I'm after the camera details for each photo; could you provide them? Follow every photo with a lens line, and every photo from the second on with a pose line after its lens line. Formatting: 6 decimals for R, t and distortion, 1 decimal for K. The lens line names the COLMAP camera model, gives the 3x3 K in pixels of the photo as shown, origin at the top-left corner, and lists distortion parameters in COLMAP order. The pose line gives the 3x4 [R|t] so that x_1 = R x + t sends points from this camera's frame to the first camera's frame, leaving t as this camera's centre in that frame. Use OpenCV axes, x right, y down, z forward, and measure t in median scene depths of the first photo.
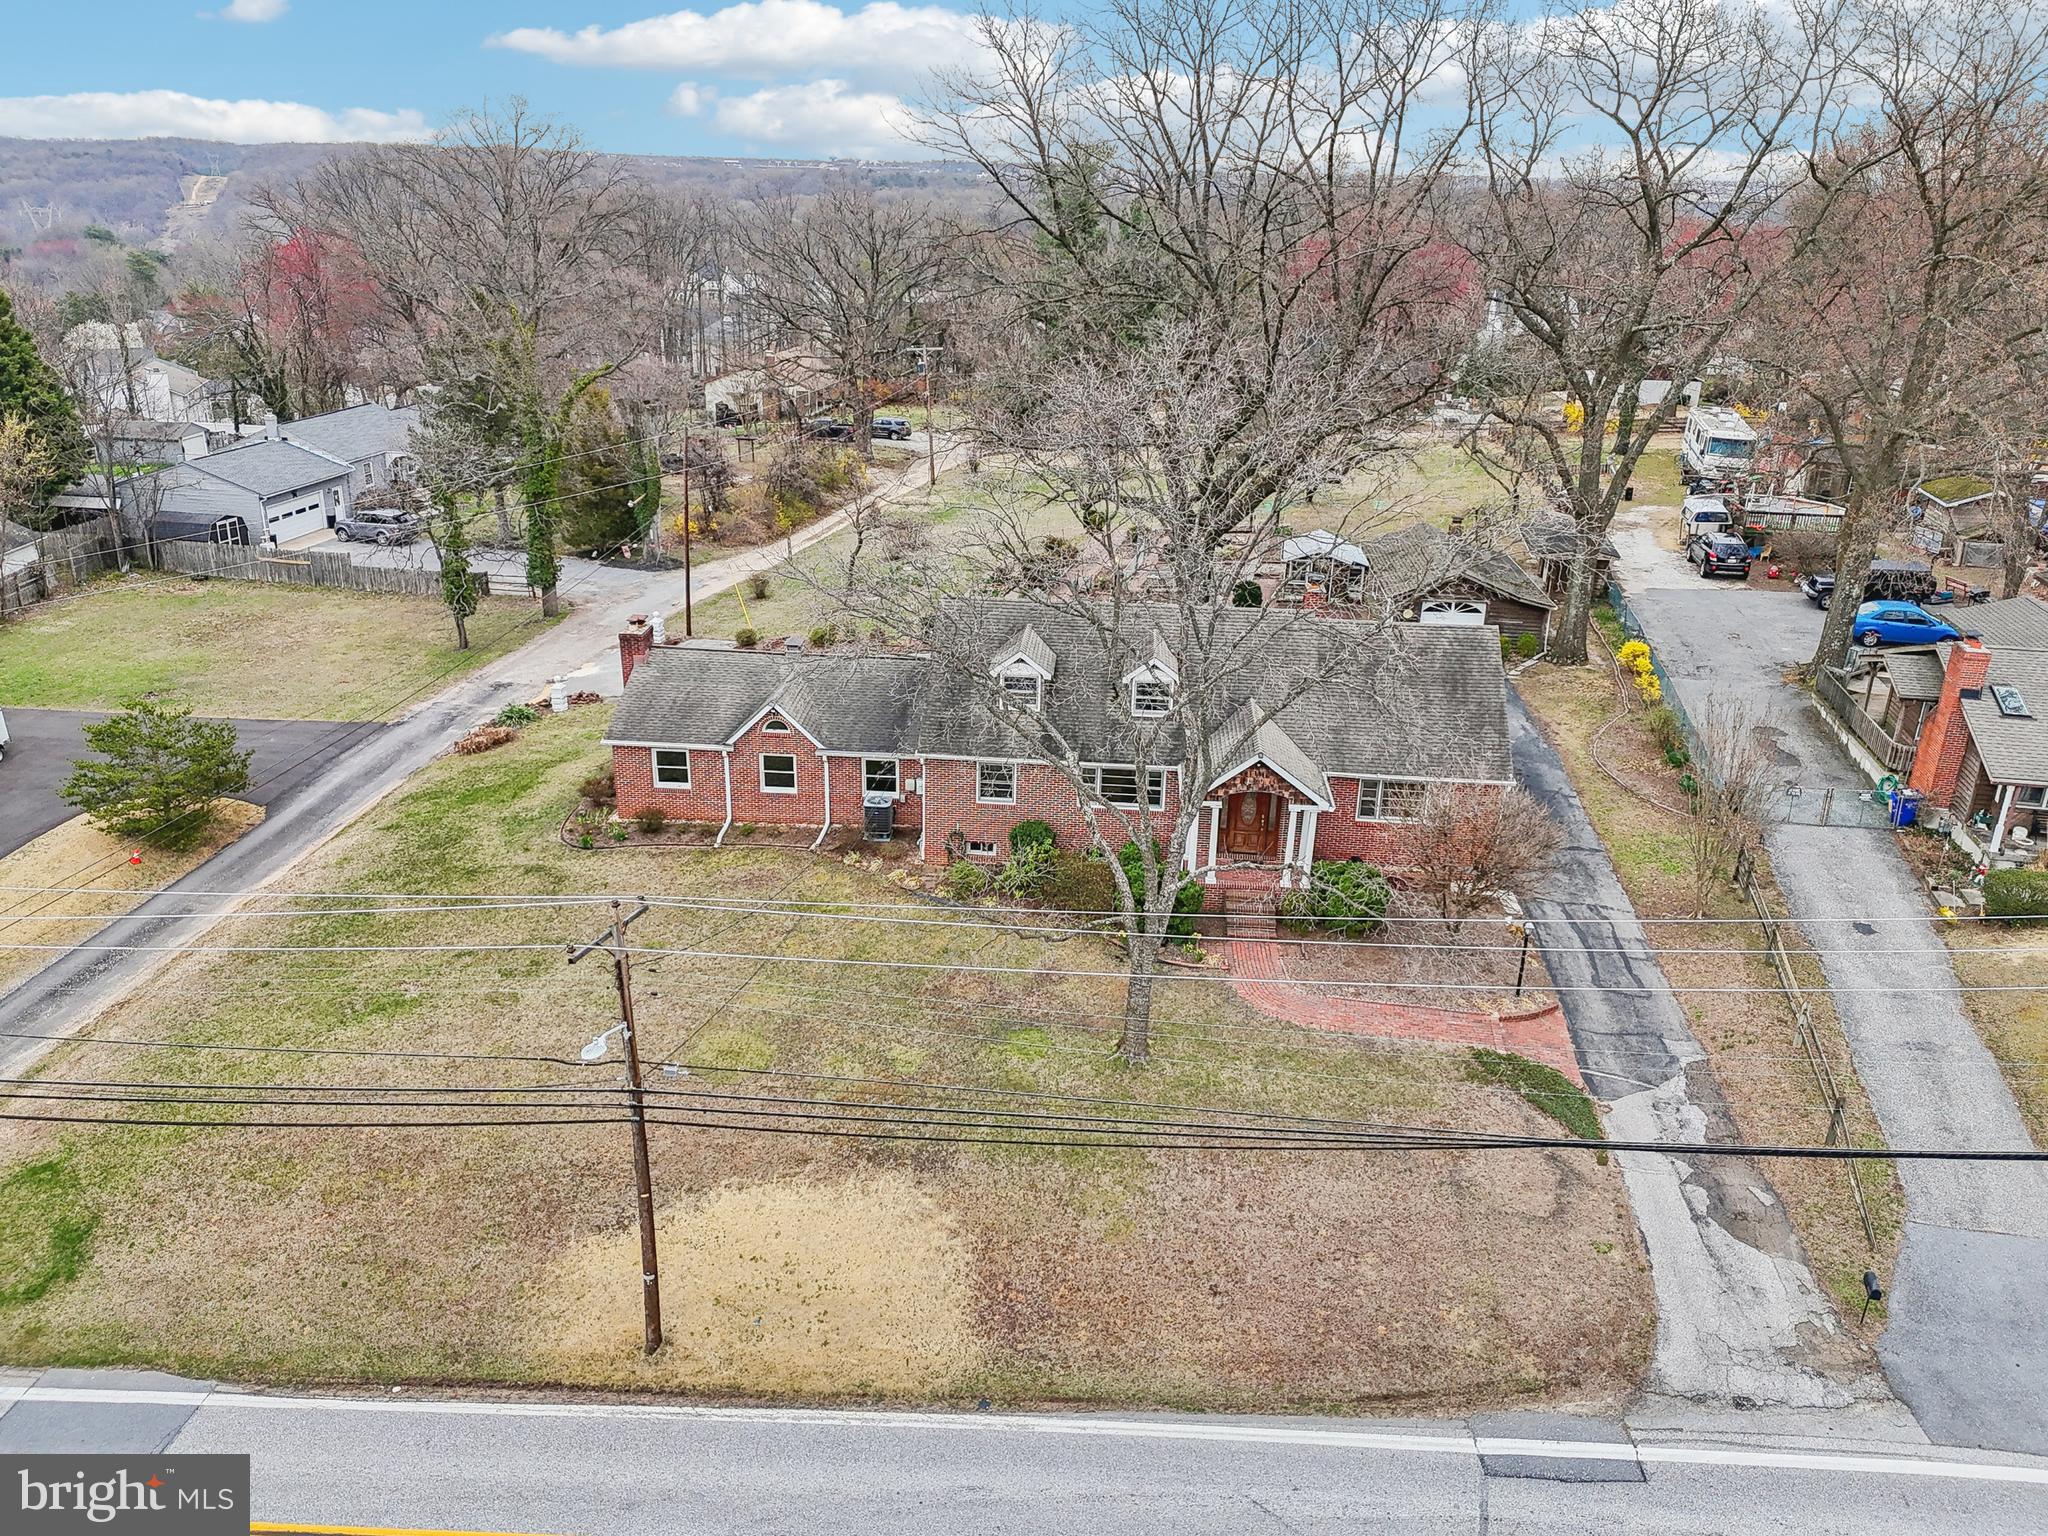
lens RADIAL K [[1532.8, 0, 1038.7], [0, 1532.8, 794.4], [0, 0, 1]] dist [0.072711, -0.075189]
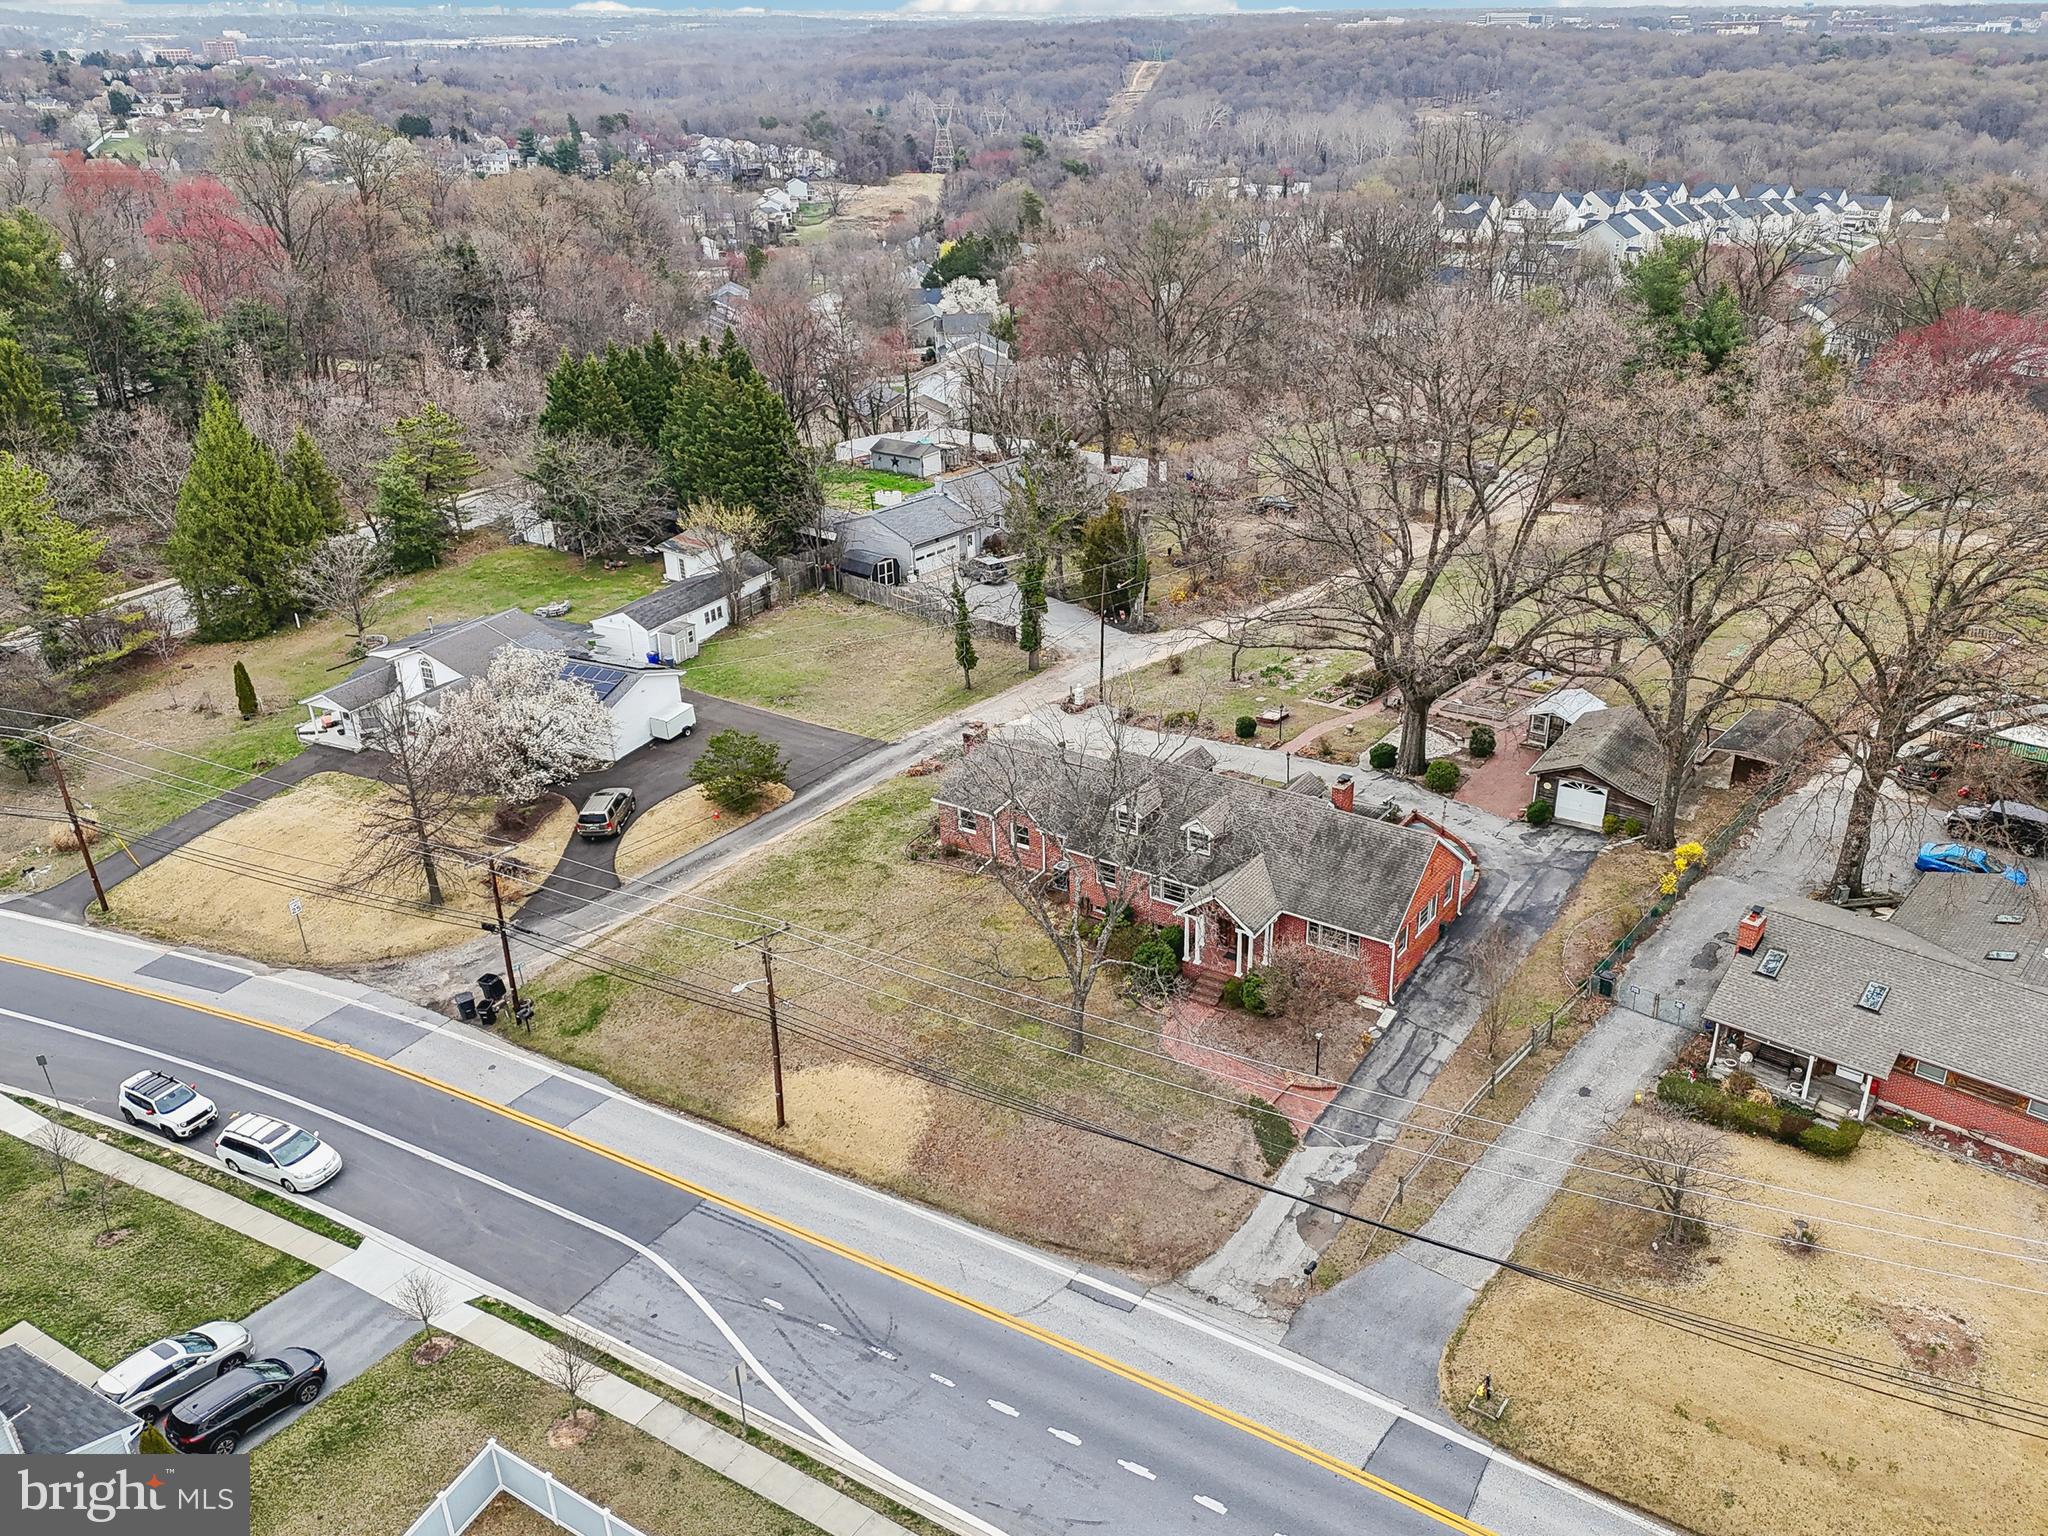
lens RADIAL K [[1591.6, 0, 1126.1], [0, 1591.6, 872.0], [0, 0, 1]] dist [0.119098, -0.164392]
pose [[0.884539, 0.195363, -0.423585, 0.706257], [-0.151479, 0.979159, 0.135281, -0.240809], [0.441186, -0.055497, 0.895698, -0.503111]]
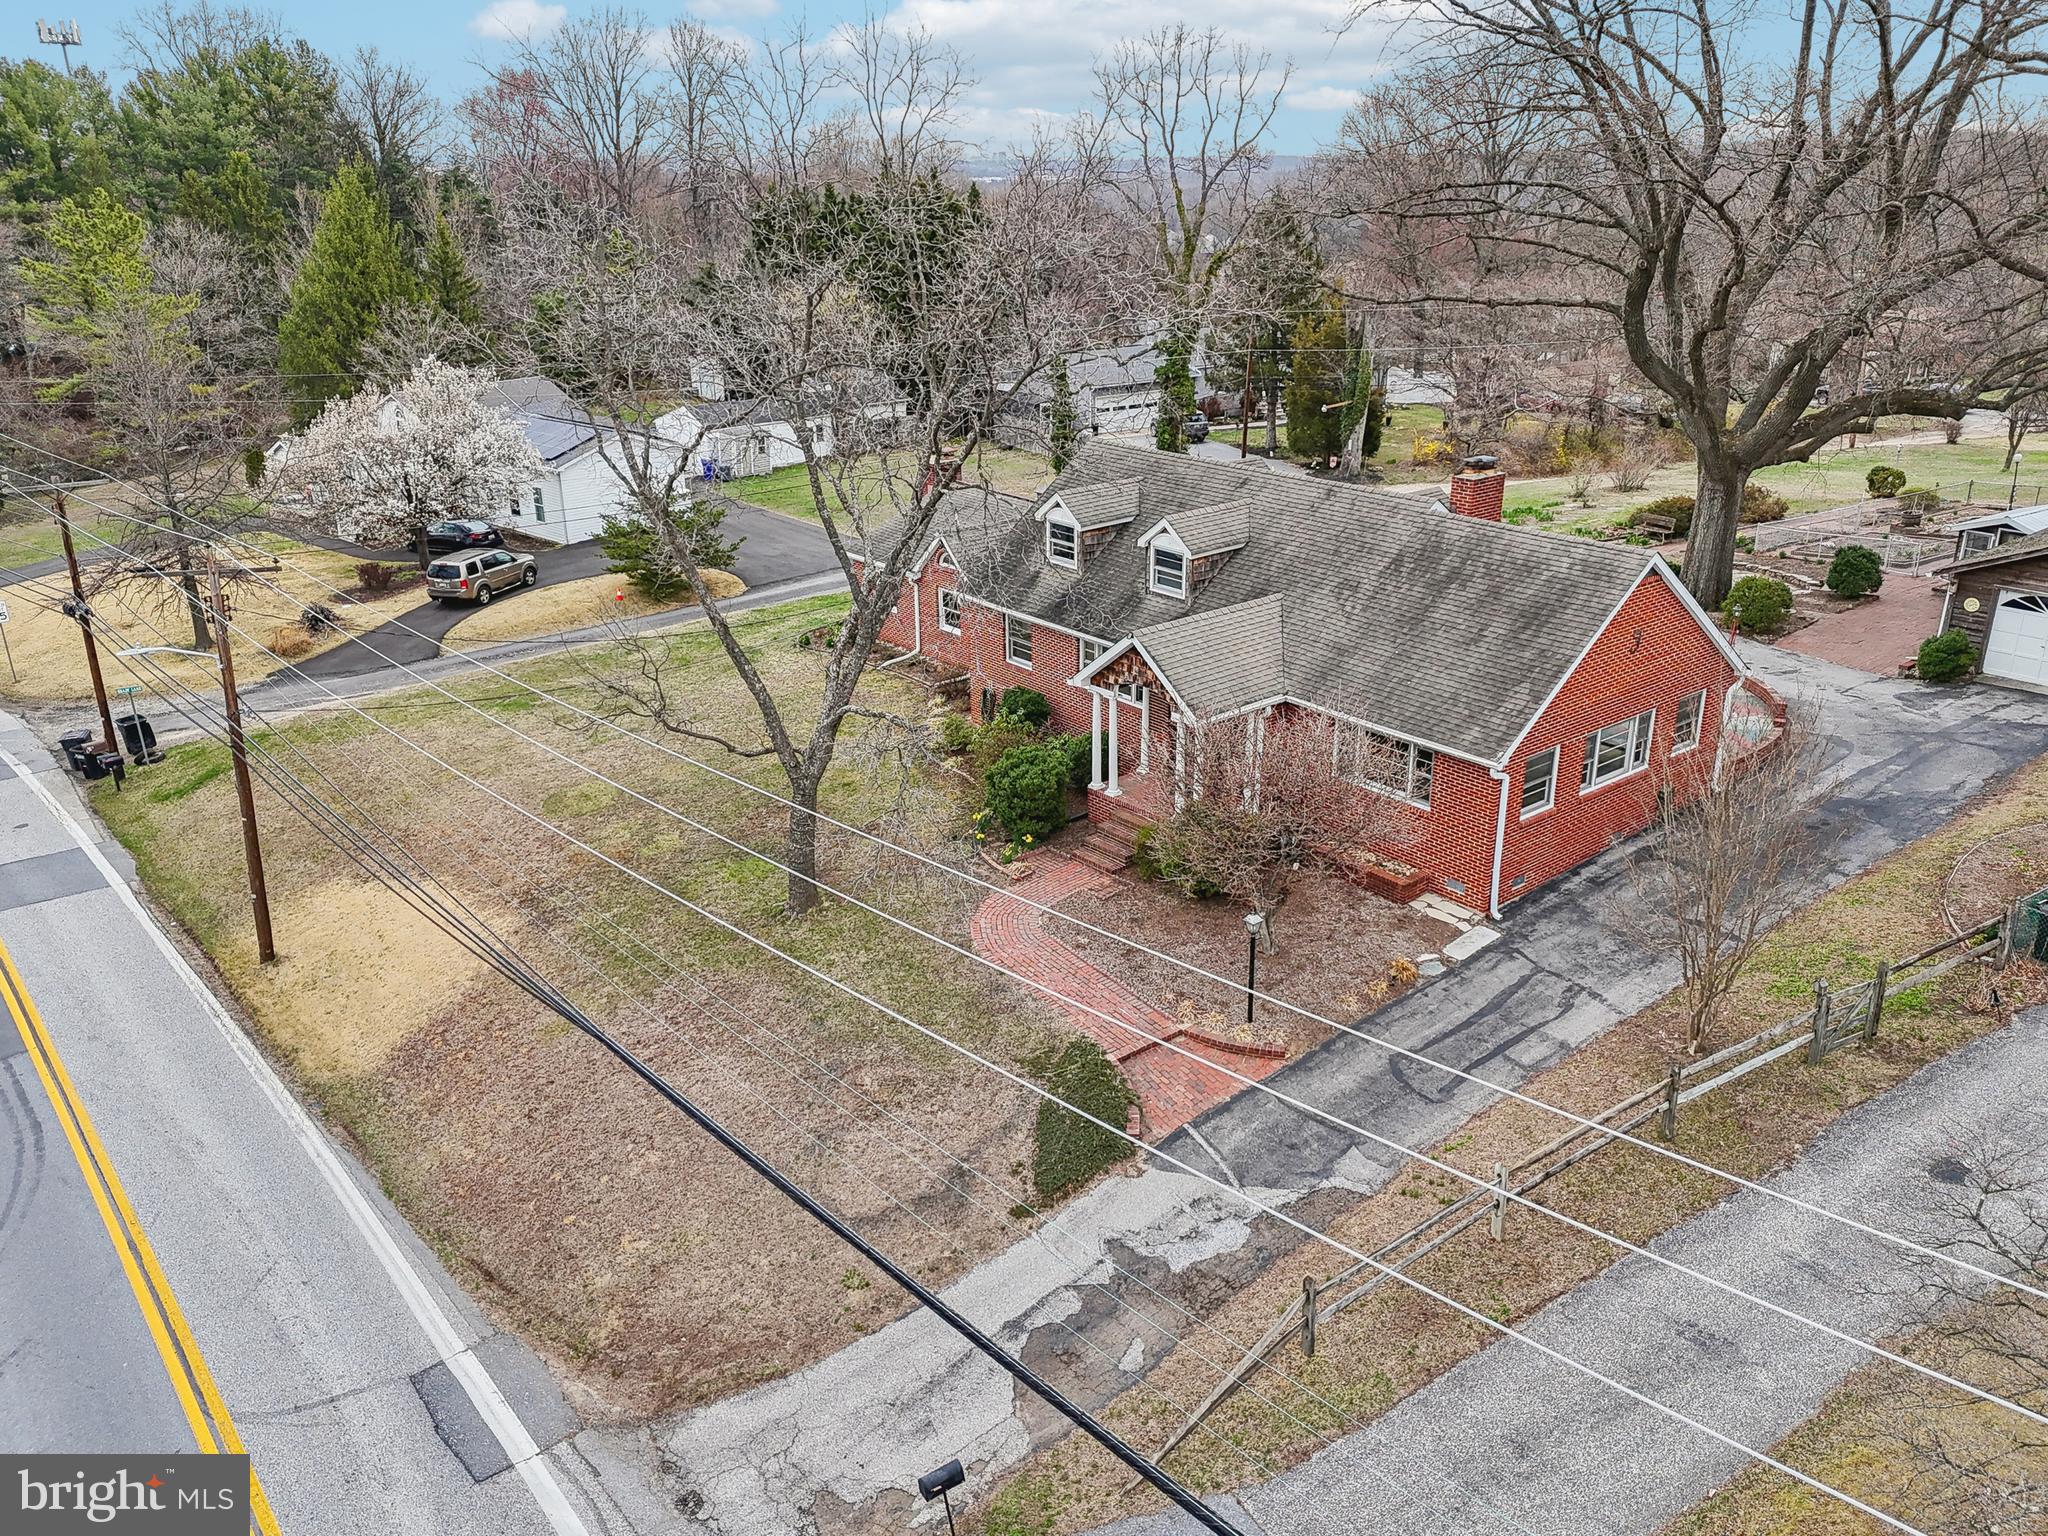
lens RADIAL K [[1549.8, 0, 1035.6], [0, 1549.8, 834.2], [0, 0, 1]] dist [0.093674, -0.102596]
pose [[0.683247, 0.261182, -0.681878, 0.615722], [-0.252592, 0.960728, 0.114891, -0.005000], [0.685106, 0.093738, 0.722387, 0.375530]]
